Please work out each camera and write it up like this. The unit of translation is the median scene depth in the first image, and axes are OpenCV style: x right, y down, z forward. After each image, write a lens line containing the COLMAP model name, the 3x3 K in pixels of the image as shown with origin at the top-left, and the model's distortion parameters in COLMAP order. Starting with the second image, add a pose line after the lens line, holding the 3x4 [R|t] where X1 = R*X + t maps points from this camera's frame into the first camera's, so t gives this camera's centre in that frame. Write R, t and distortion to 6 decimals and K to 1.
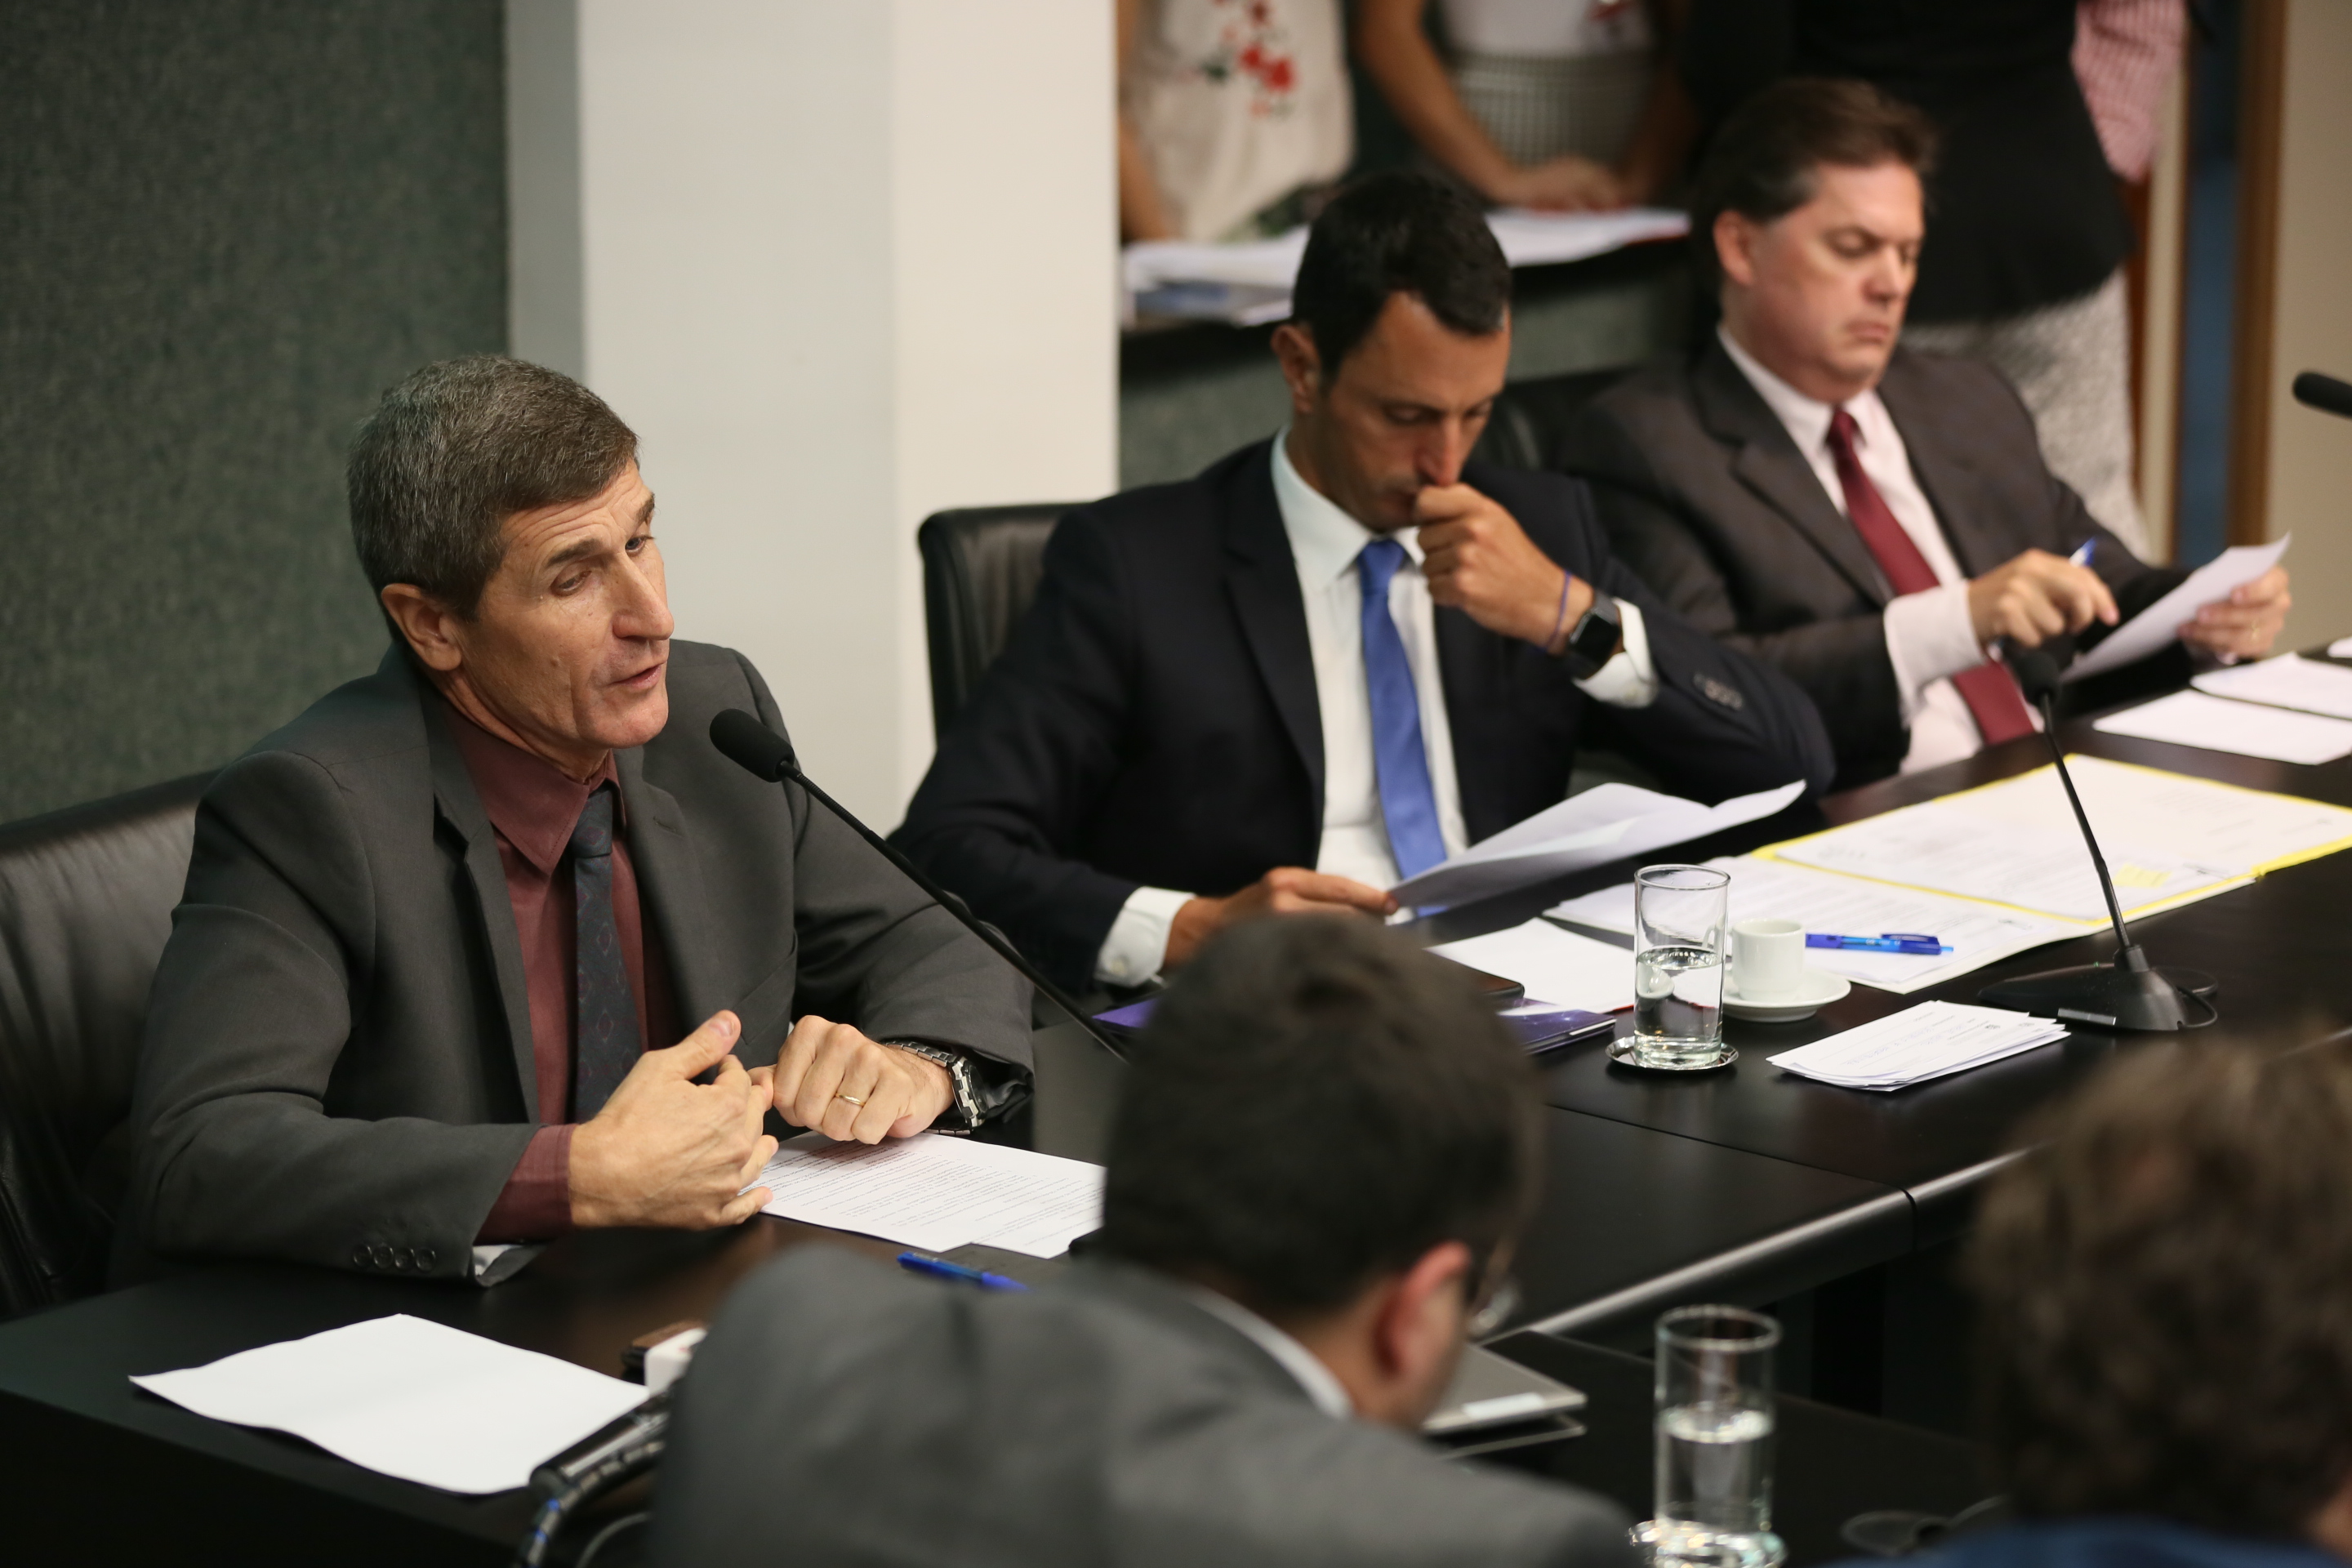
lens RADIAL K [[8593.0, 0, 1168.5], [0, 8593.0, 785.1], [0, 0, 1]] dist [0.264473, 0.000000]
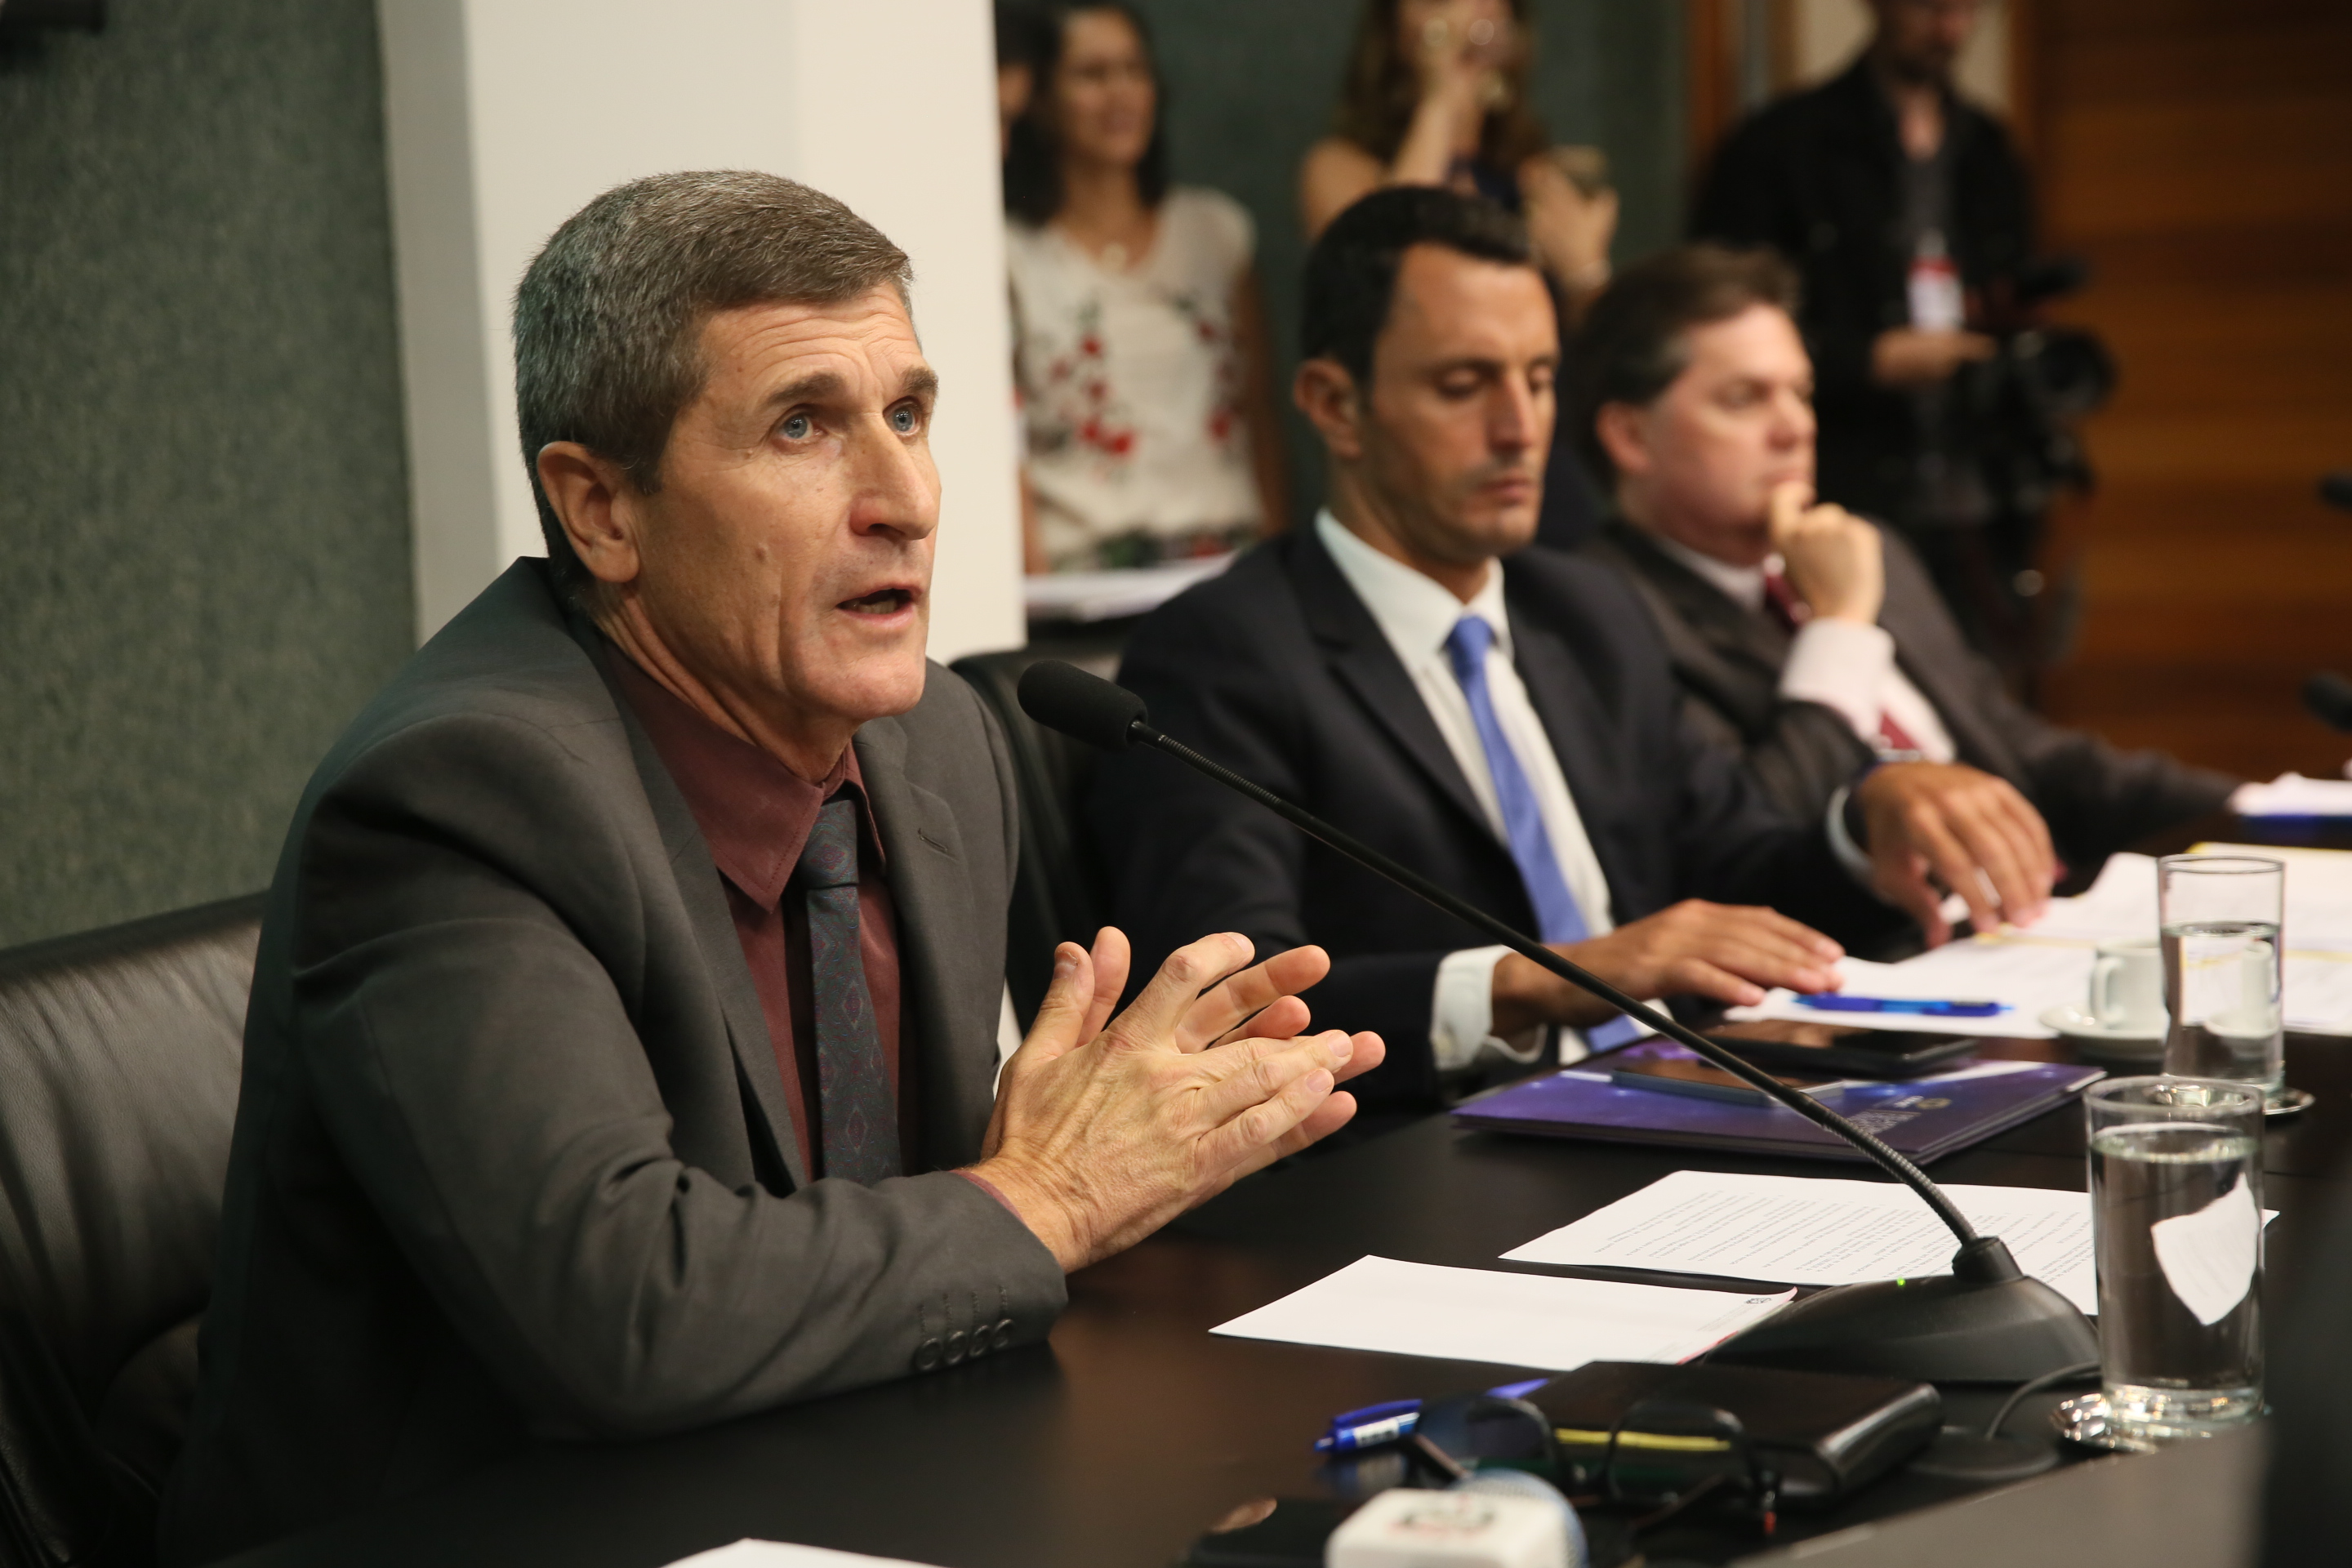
lens RADIAL K [[4916.2, 0, 1195.9], [0, 4916.2, 791.0], [0, 0, 1]] dist [0.245596, 0.000000]
pose [[0.988782, -0.059304, 0.137091, -0.071108], [0.073731, 0.991979, -0.102673, 0.033928], [-0.129903, 0.111629, 0.985223, 0.474617]]
